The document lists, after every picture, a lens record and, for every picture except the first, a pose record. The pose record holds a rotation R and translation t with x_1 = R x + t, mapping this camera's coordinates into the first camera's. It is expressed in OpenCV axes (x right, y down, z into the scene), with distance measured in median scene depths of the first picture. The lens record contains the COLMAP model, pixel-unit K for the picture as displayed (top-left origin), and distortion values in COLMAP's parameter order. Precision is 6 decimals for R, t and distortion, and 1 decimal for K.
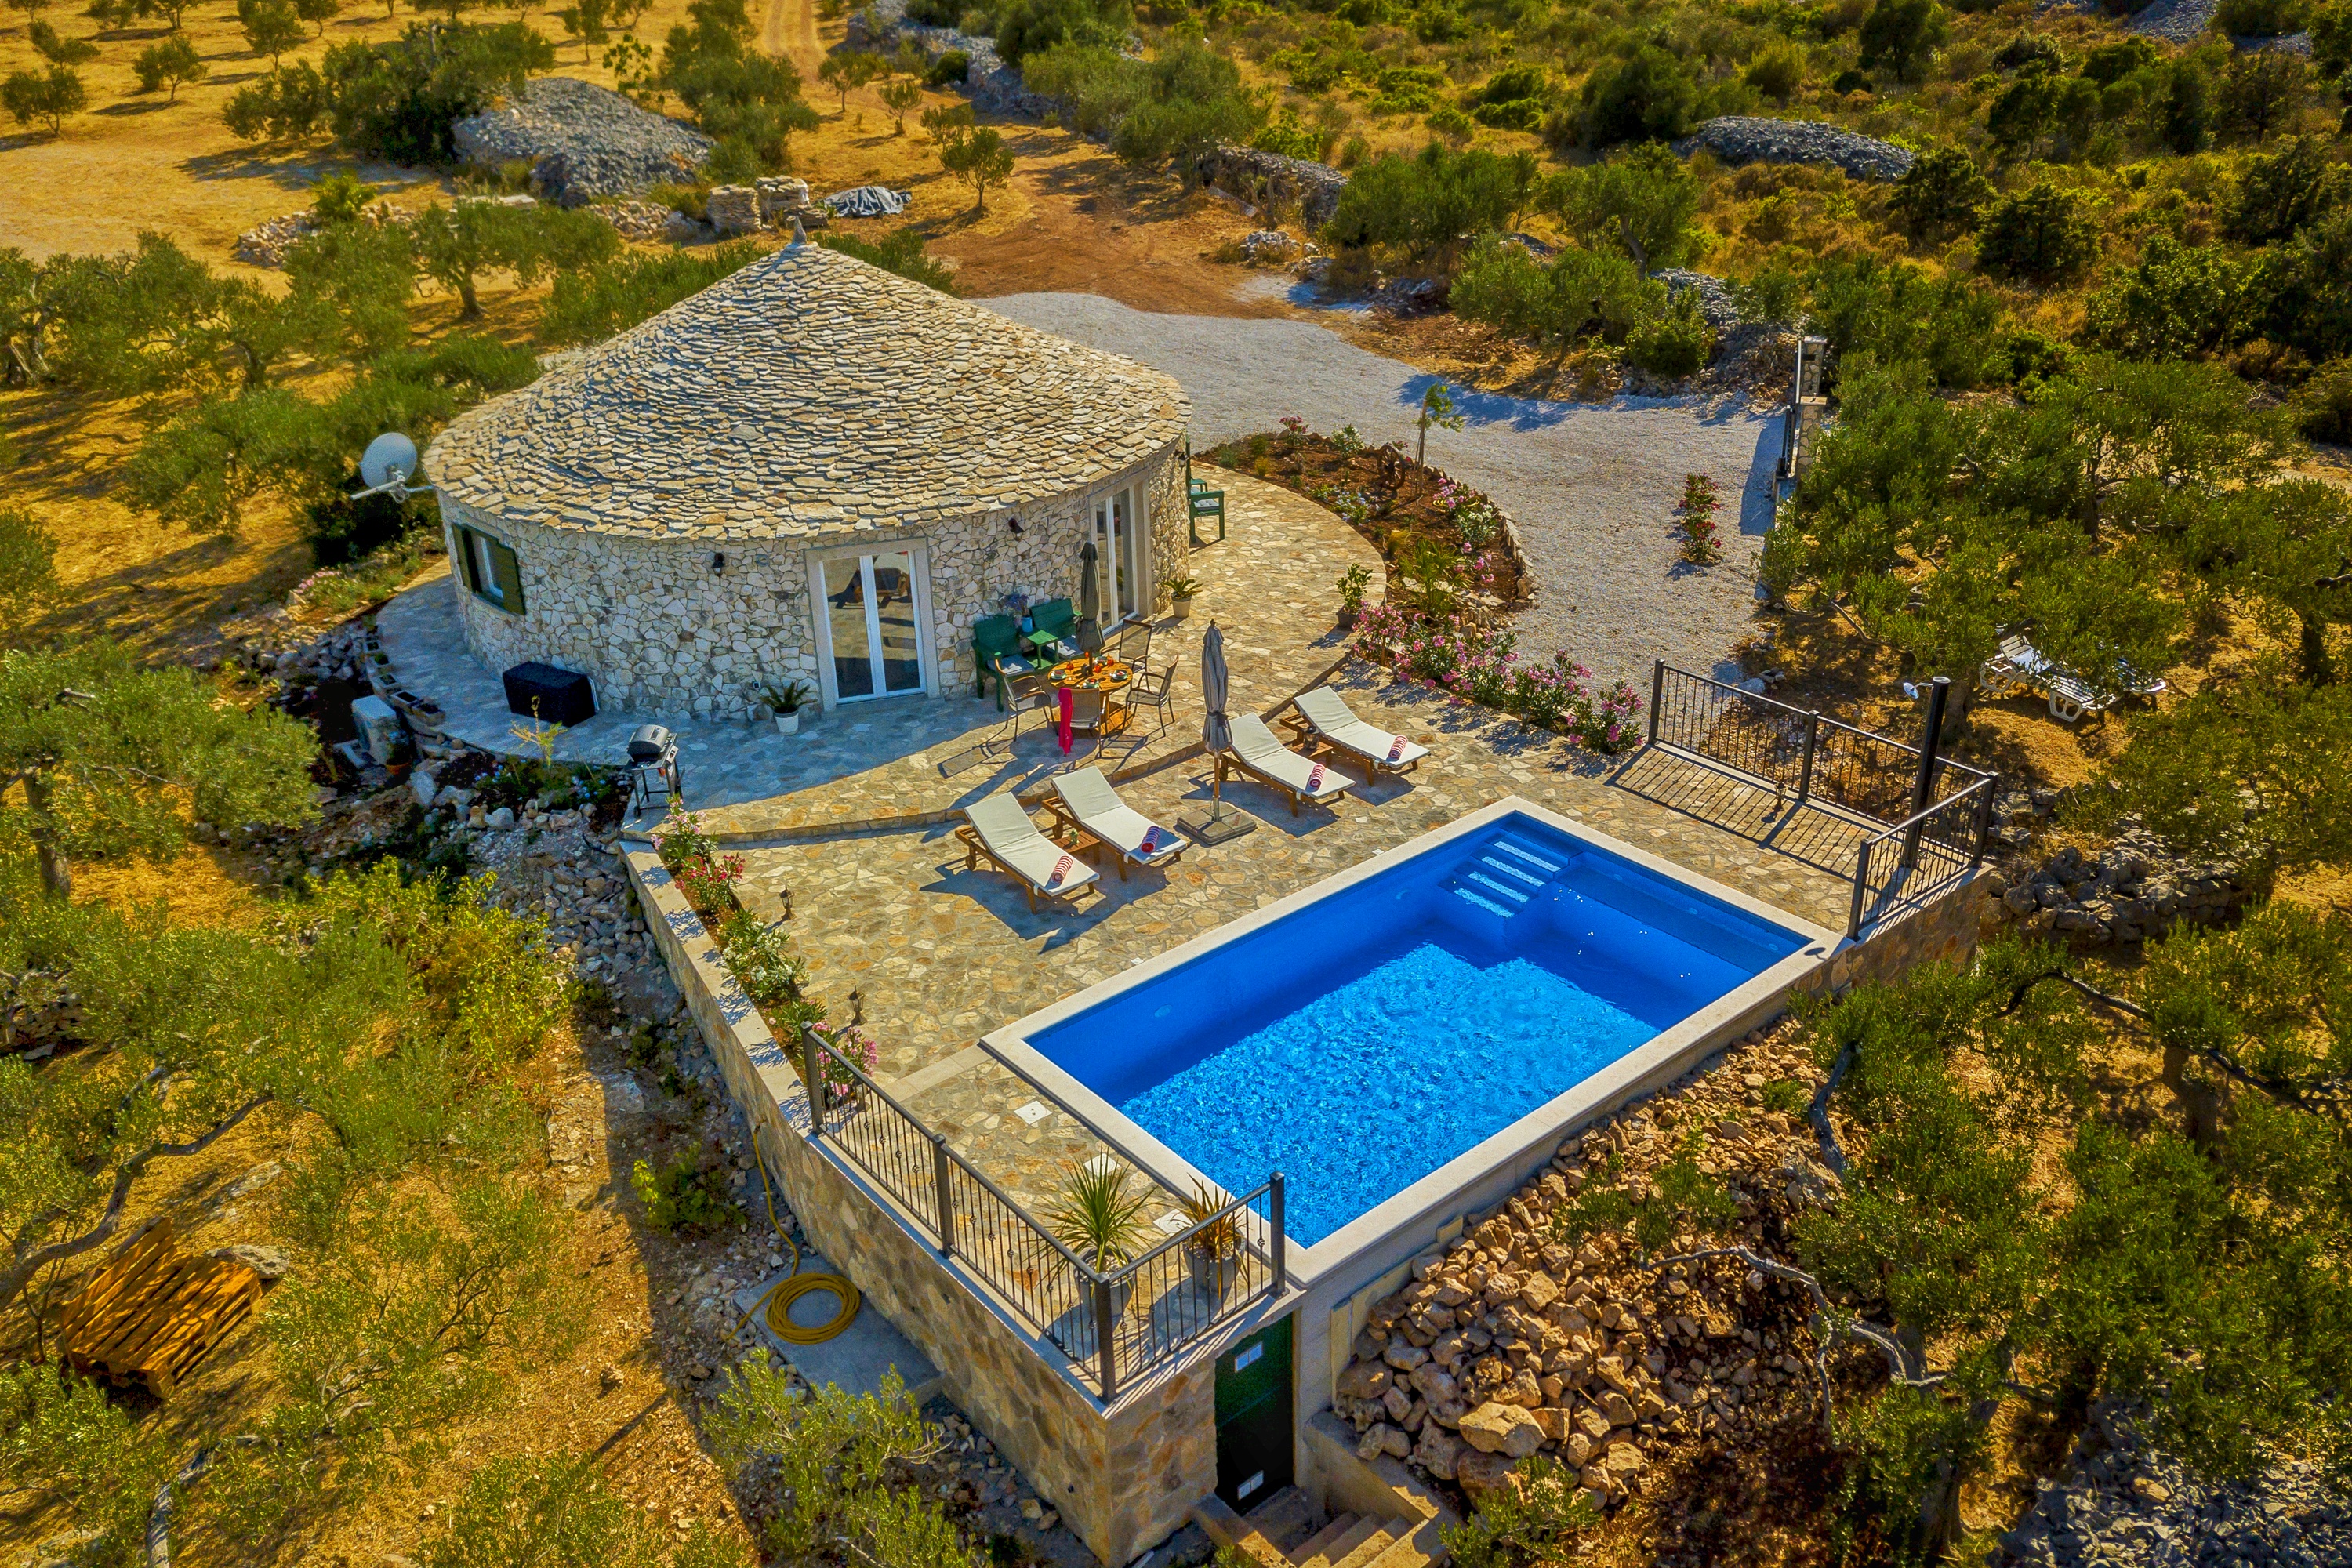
lens RADIAL K [[1806.2, 0, 1199.1], [0, 1806.2, 778.4], [0, 0, 1]] dist [0.128379, -0.186285]
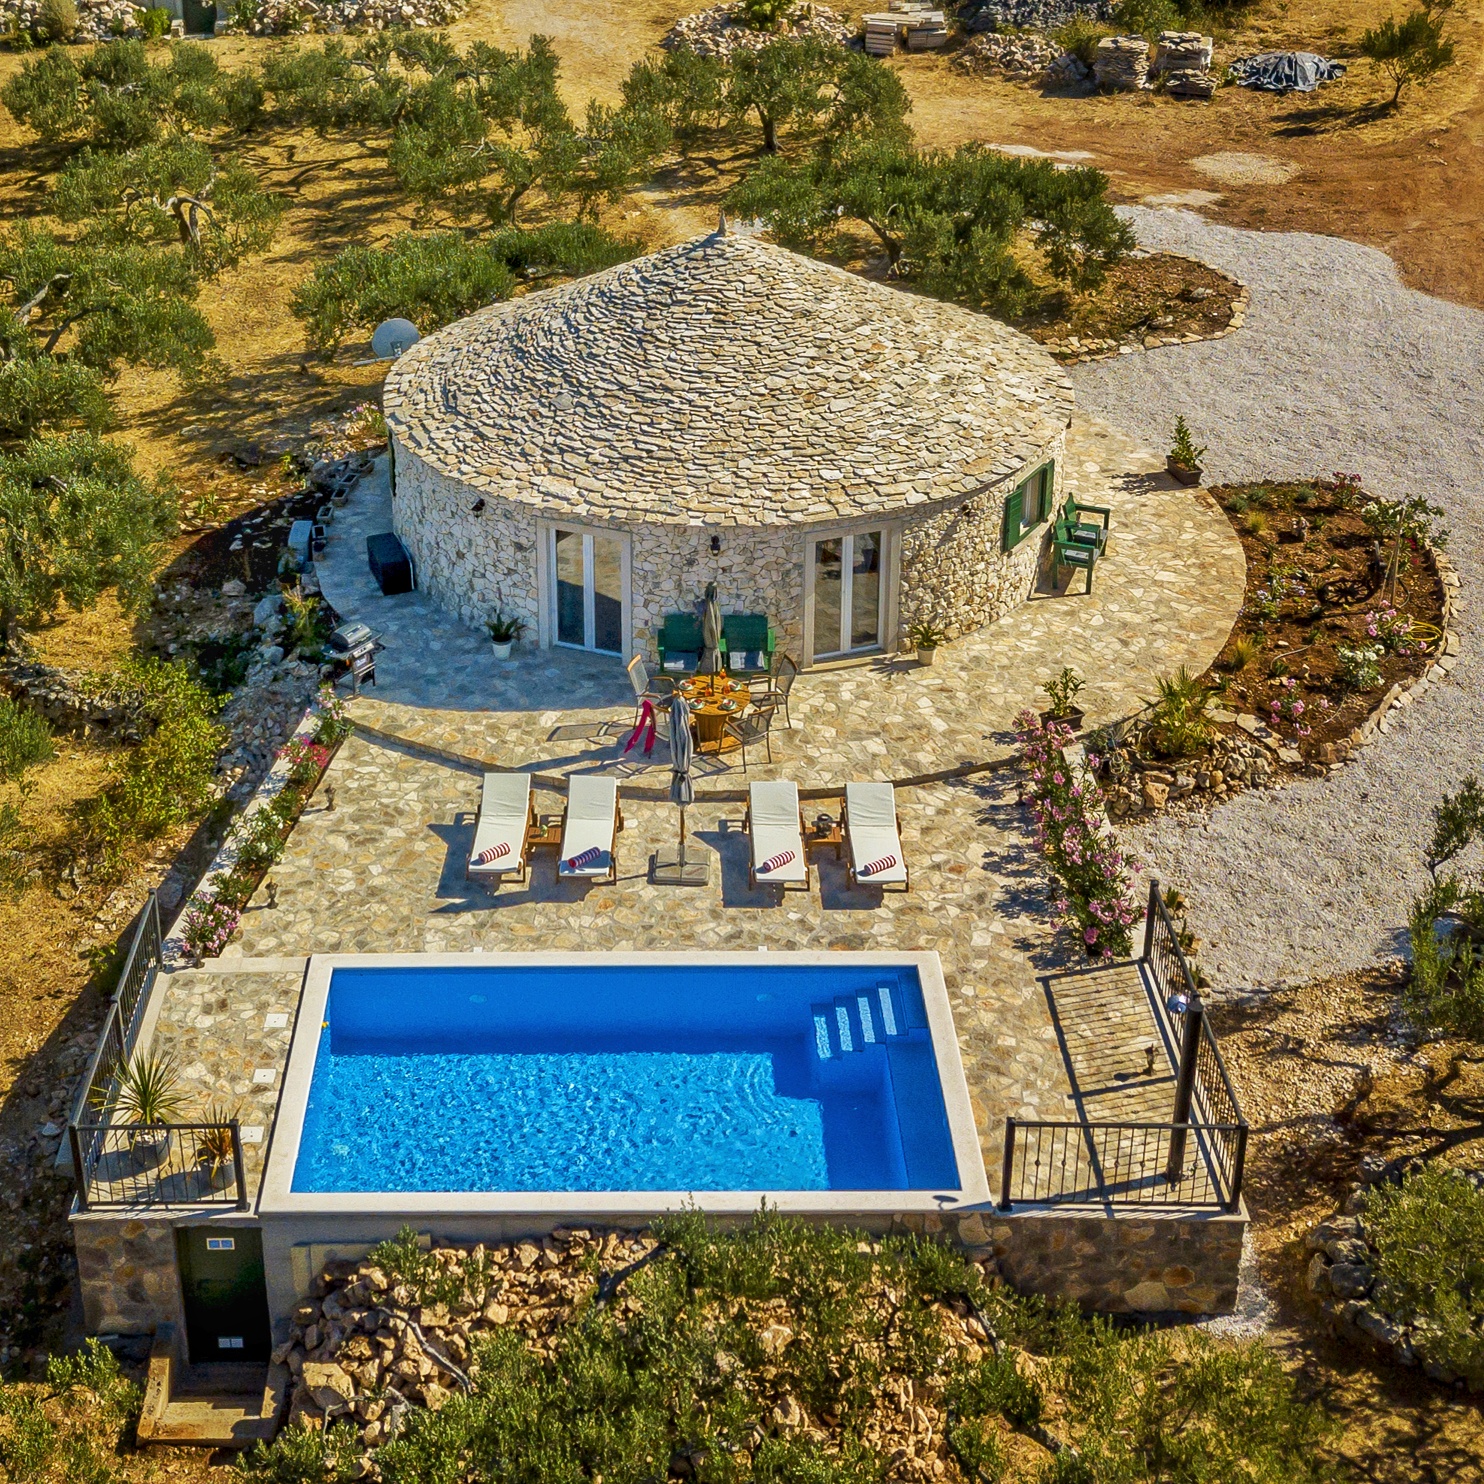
lens RADIAL K [[2312.4, 0, 578.9], [0, 2312.4, 442.9], [0, 0, 1]] dist [0.054225, -0.073797]
pose [[0.757383, 0.265727, -0.596456, 0.684323], [-0.290489, 0.955198, 0.056686, -0.264101], [0.584796, 0.130331, 0.800642, -0.187019]]
